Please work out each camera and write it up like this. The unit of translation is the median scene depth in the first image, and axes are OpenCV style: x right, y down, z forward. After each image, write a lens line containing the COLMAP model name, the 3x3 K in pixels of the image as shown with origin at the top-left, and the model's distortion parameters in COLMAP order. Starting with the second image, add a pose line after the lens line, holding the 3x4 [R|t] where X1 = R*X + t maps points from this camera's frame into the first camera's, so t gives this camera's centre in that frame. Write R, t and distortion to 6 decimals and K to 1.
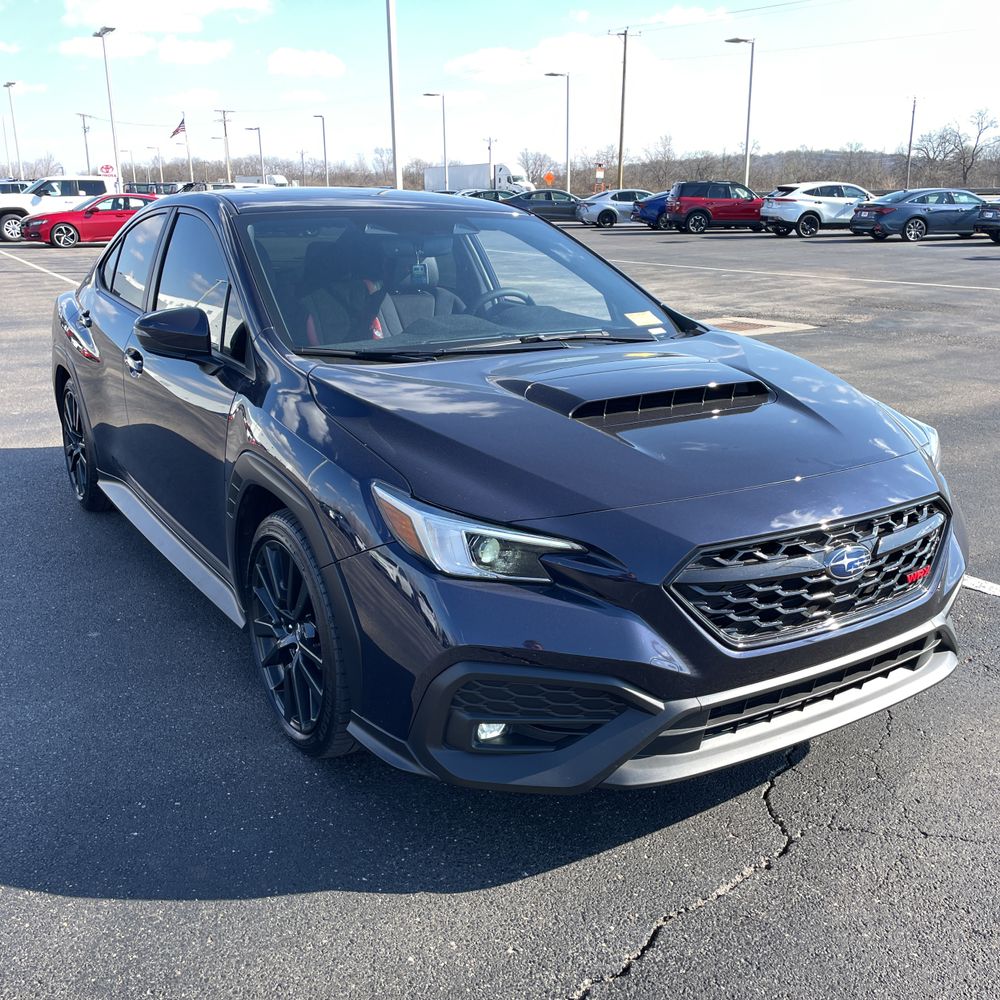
lens RADIAL K [[1000.1, 0, 448.2], [0, 1000.1, 503.2], [0, 0, 1]] dist [0.081448, -0.004696]
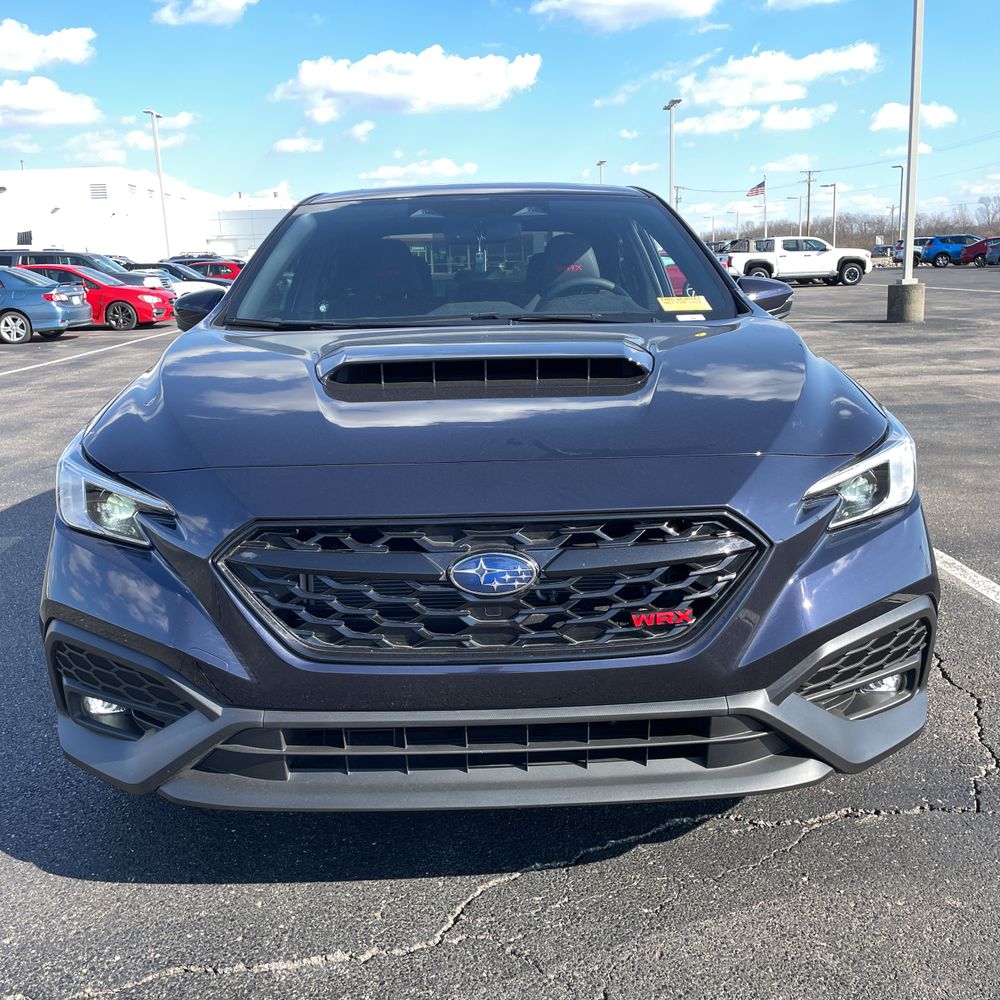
lens RADIAL K [[1001.9, 0, 502.7], [0, 1001.9, 505.8], [0, 0, 1]] dist [0.087924, -0.126223]
pose [[0.863501, 0.093373, -0.495628, 0.702593], [-0.122584, 0.992100, -0.026665, 0.025587], [0.489223, 0.083781, 0.868125, 0.337039]]
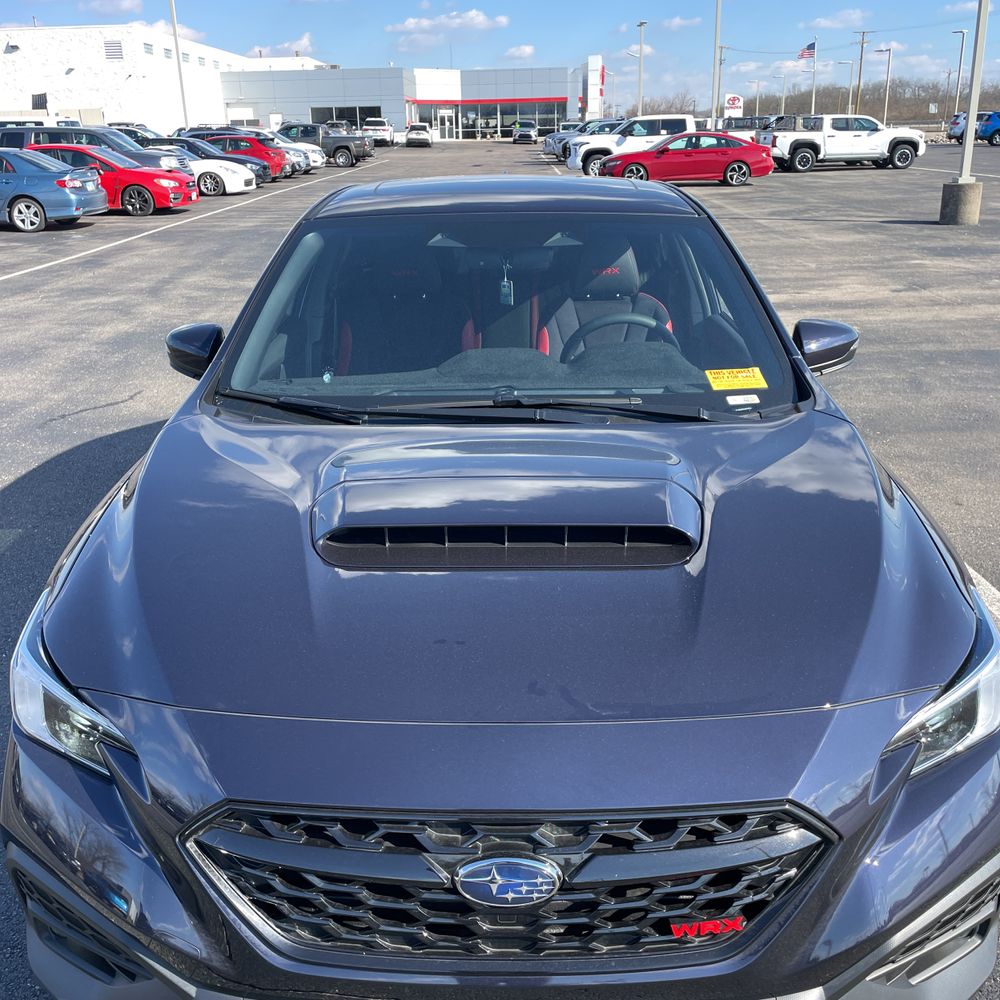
lens RADIAL K [[993.0, 0, 500.0], [0, 993.0, 500.0], [0, 0, 1]] dist [0.105540, -0.153344]
pose [[0.847269, 0.176564, -0.500960, 0.609905], [-0.143428, 0.984151, 0.104287, -0.218876], [0.511433, -0.016508, 0.859164, 0.435918]]
